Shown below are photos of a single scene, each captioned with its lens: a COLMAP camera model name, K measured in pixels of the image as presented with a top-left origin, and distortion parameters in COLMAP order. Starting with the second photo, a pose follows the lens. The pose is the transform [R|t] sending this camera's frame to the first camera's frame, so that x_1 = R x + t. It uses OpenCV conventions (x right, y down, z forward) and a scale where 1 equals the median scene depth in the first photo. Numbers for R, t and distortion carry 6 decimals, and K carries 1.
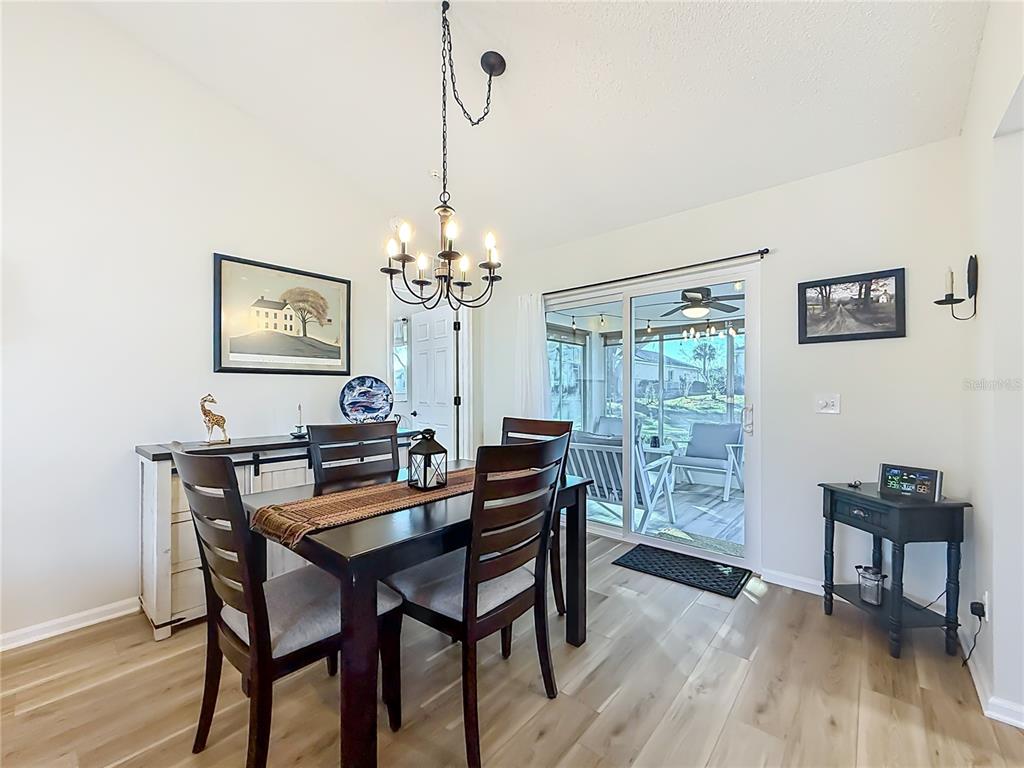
lens RADIAL K [[412.4, 0, 512.1], [0, 412.4, 393.1], [0, 0, 1]] dist [-0.008329, 0.001081]
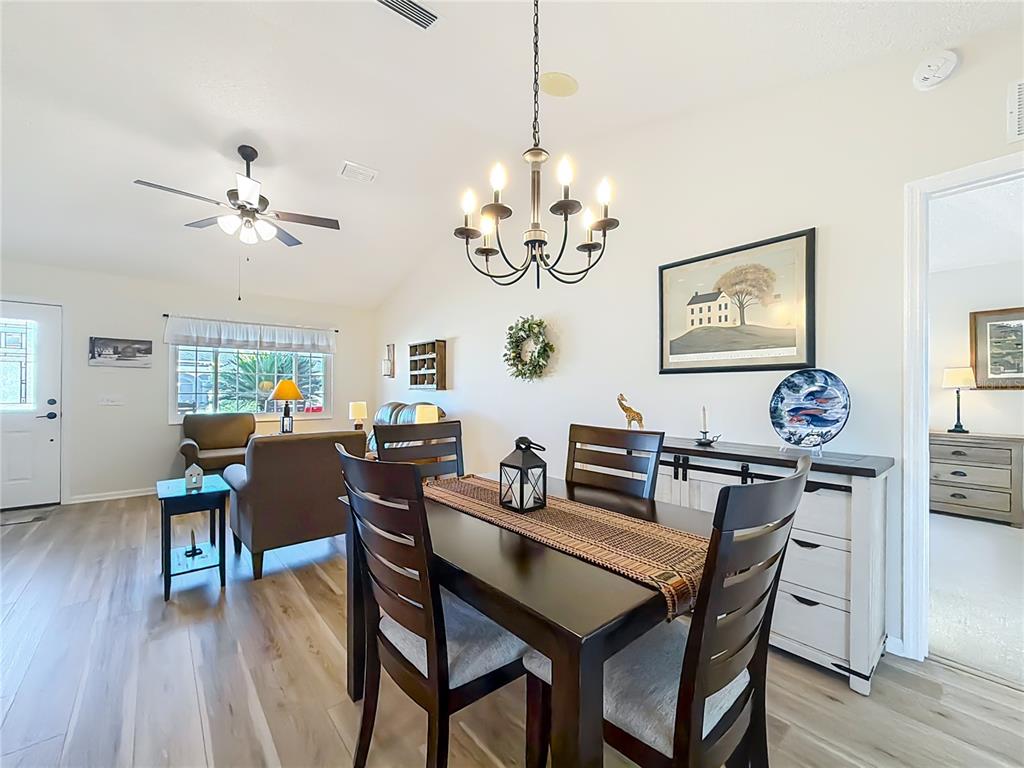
lens RADIAL K [[412.4, 0, 511.9], [0, 412.4, 386.3], [0, 0, 1]] dist [-0.008329, 0.001081]
pose [[-0.140816, -0.009365, -0.989991, 0.367068], [-0.009456, 0.999922, -0.008114, -0.004188], [0.989991, 0.008219, -0.140894, 0.657455]]
